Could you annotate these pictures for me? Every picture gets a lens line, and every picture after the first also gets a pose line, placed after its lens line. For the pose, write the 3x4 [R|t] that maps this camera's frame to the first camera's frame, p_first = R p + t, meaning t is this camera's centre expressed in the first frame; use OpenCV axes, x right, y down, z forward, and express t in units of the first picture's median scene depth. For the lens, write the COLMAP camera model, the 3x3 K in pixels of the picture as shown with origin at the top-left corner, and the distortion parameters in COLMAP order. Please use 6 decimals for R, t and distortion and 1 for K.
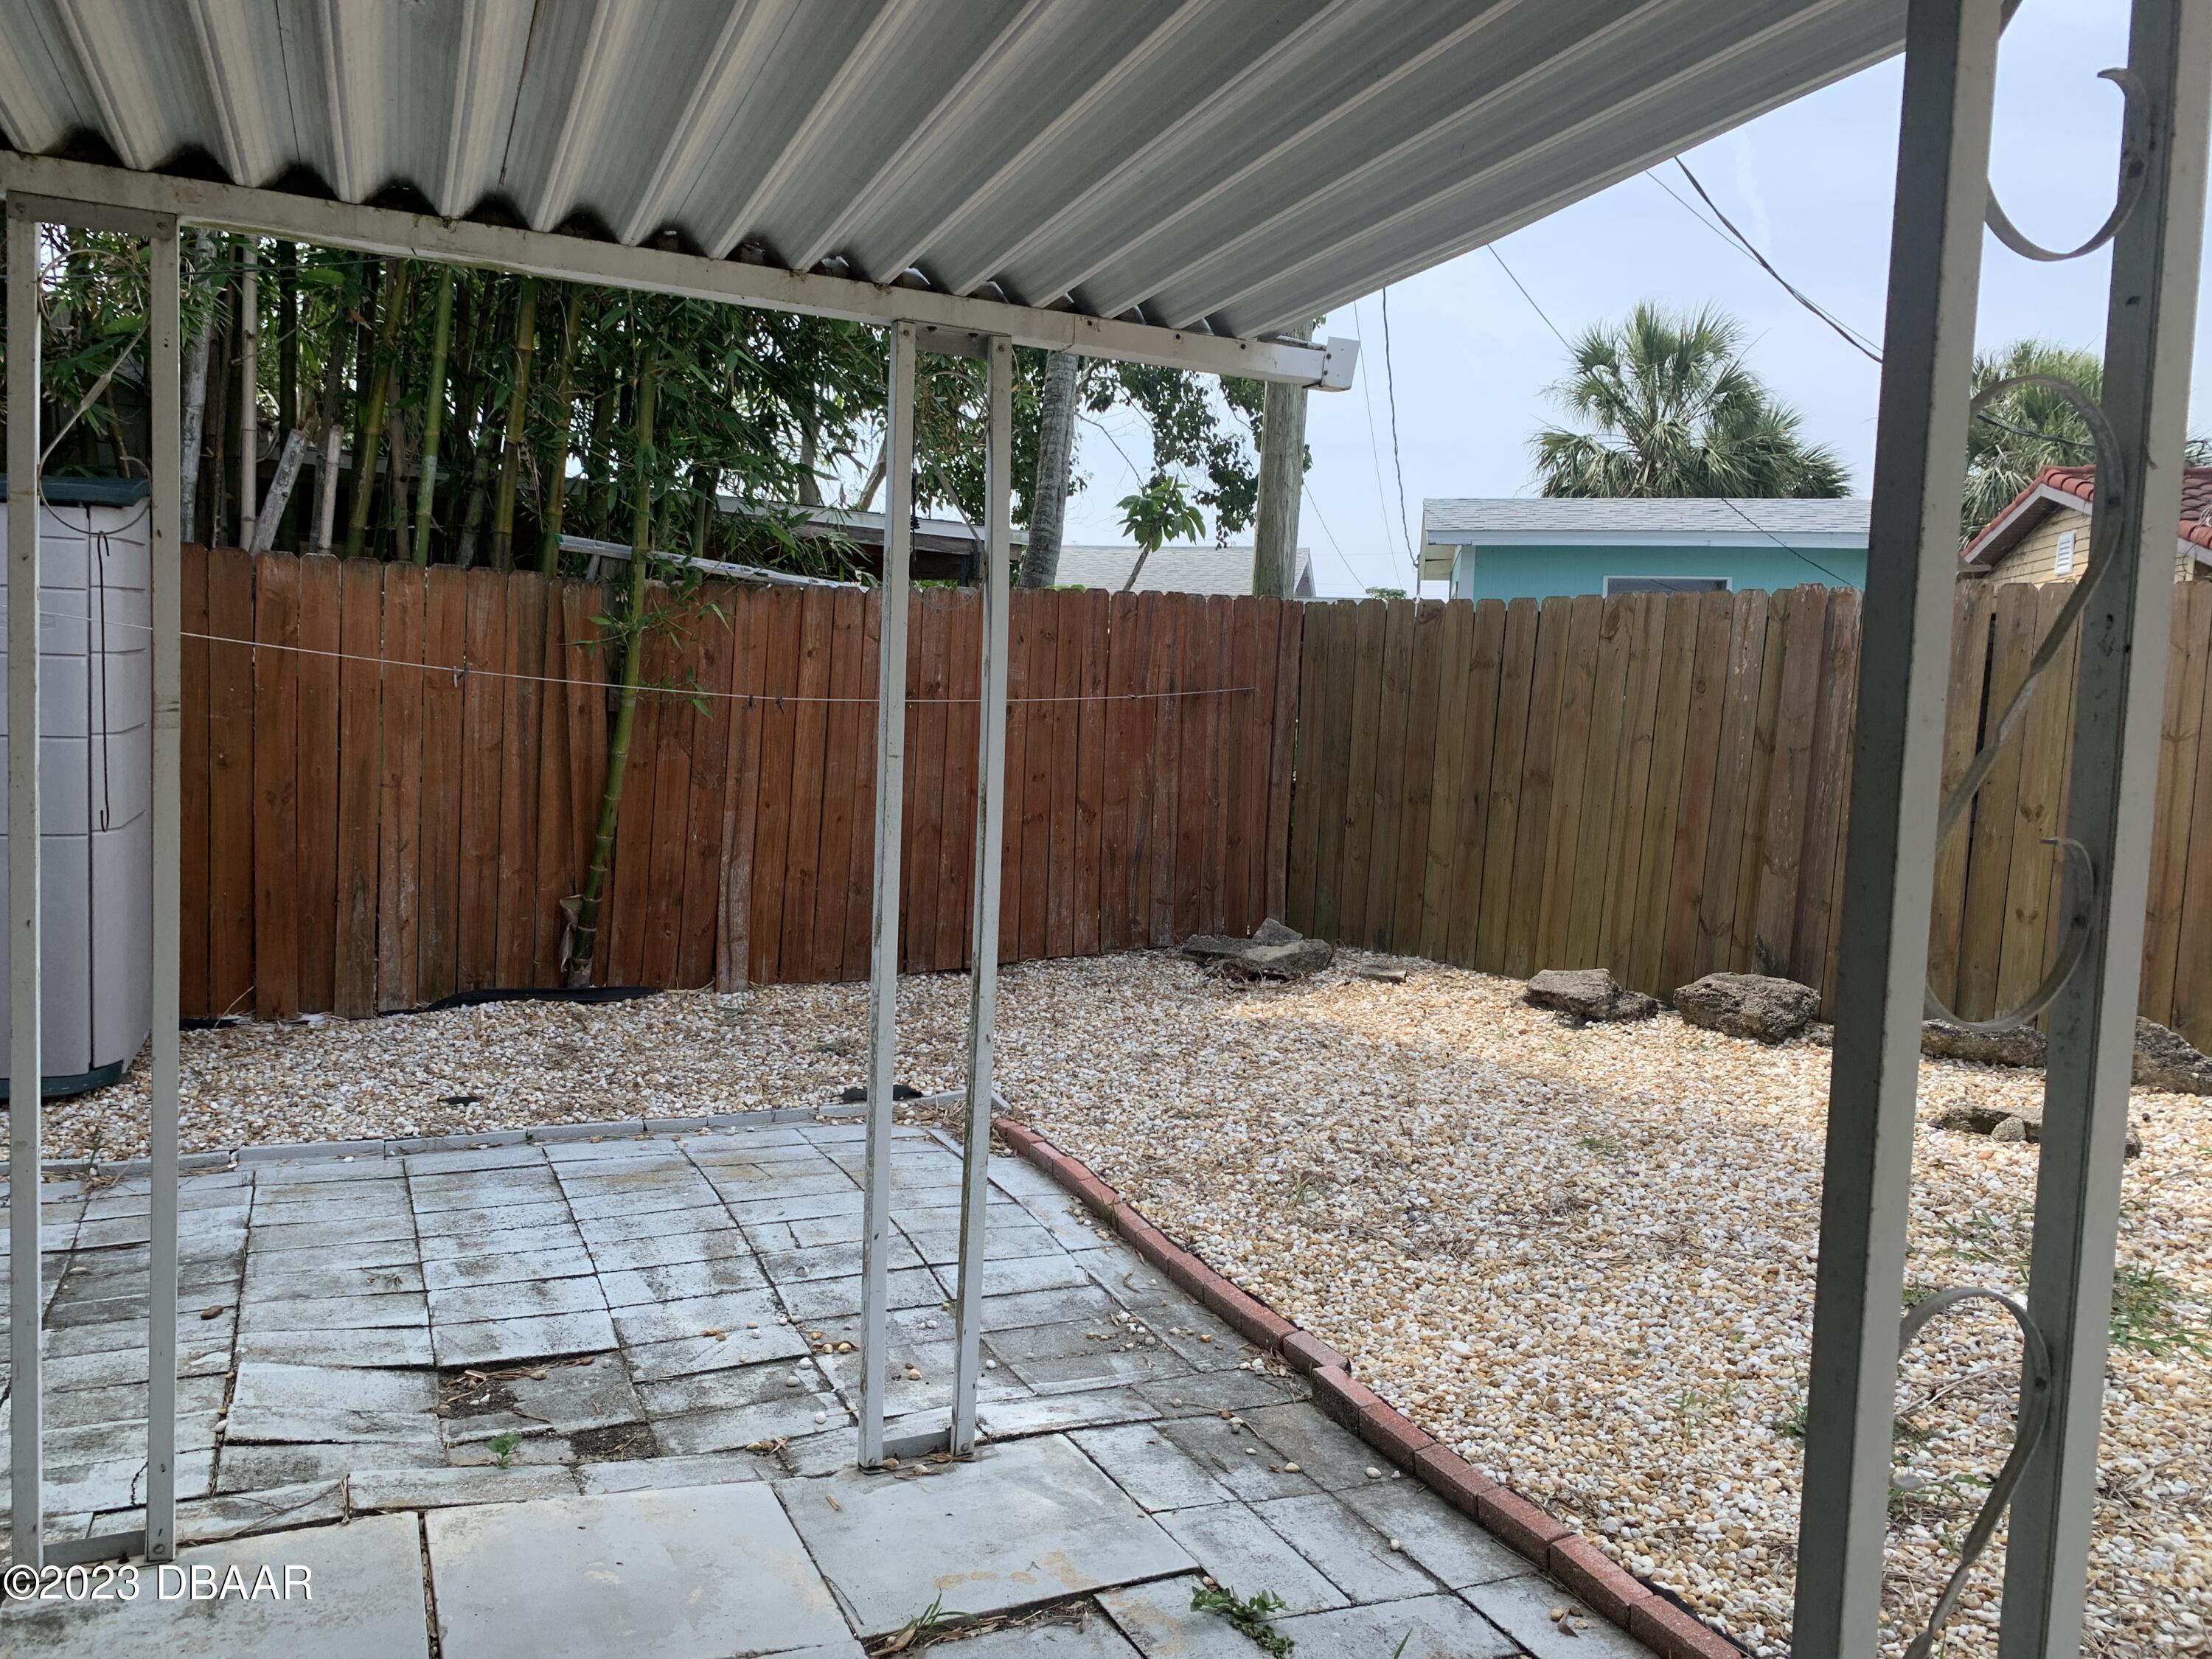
lens RADIAL K [[1712.6, 0, 1108.6], [0, 1712.6, 831.4], [0, 0, 1]] dist [0.003911, 0.000979]
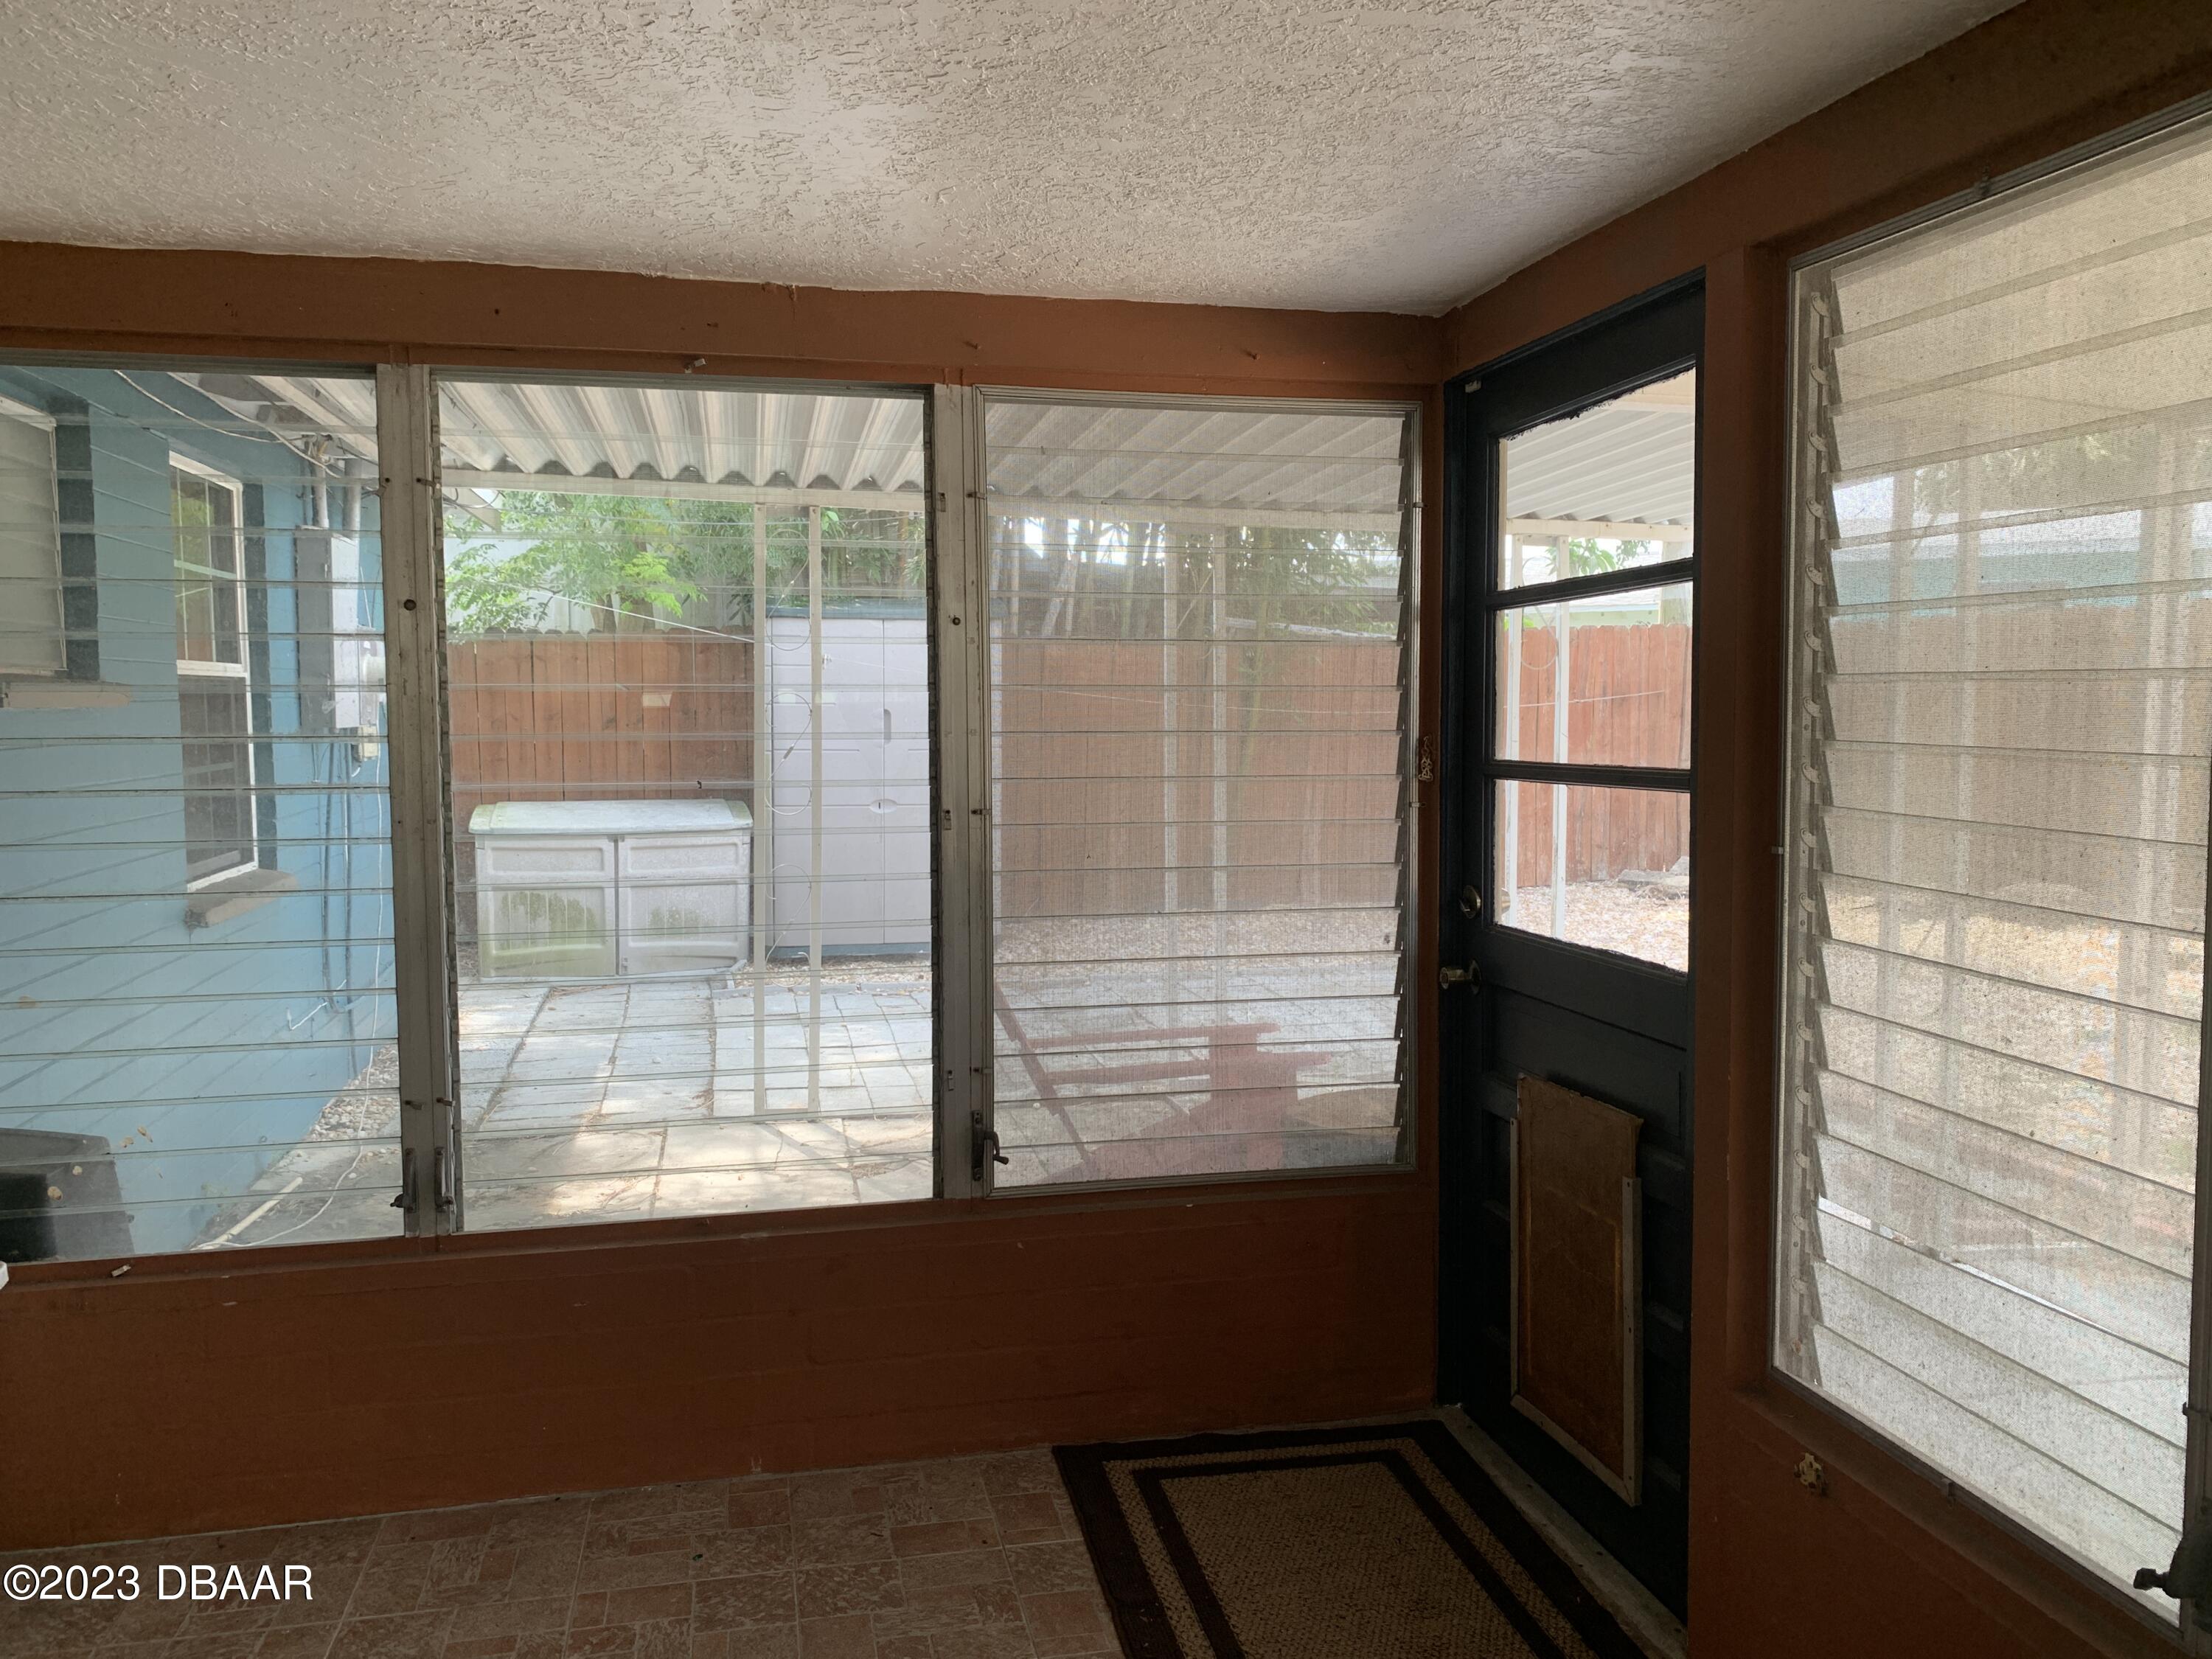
lens RADIAL K [[1712.6, 0, 1103.0], [0, 1712.6, 828.7], [0, 0, 1]] dist [0.003911, 0.000979]
pose [[0.977209, -0.022159, -0.211122, -0.087326], [0.022686, 0.999743, 0.000074, 0.021556], [0.211066, -0.004862, 0.977460, -0.560988]]
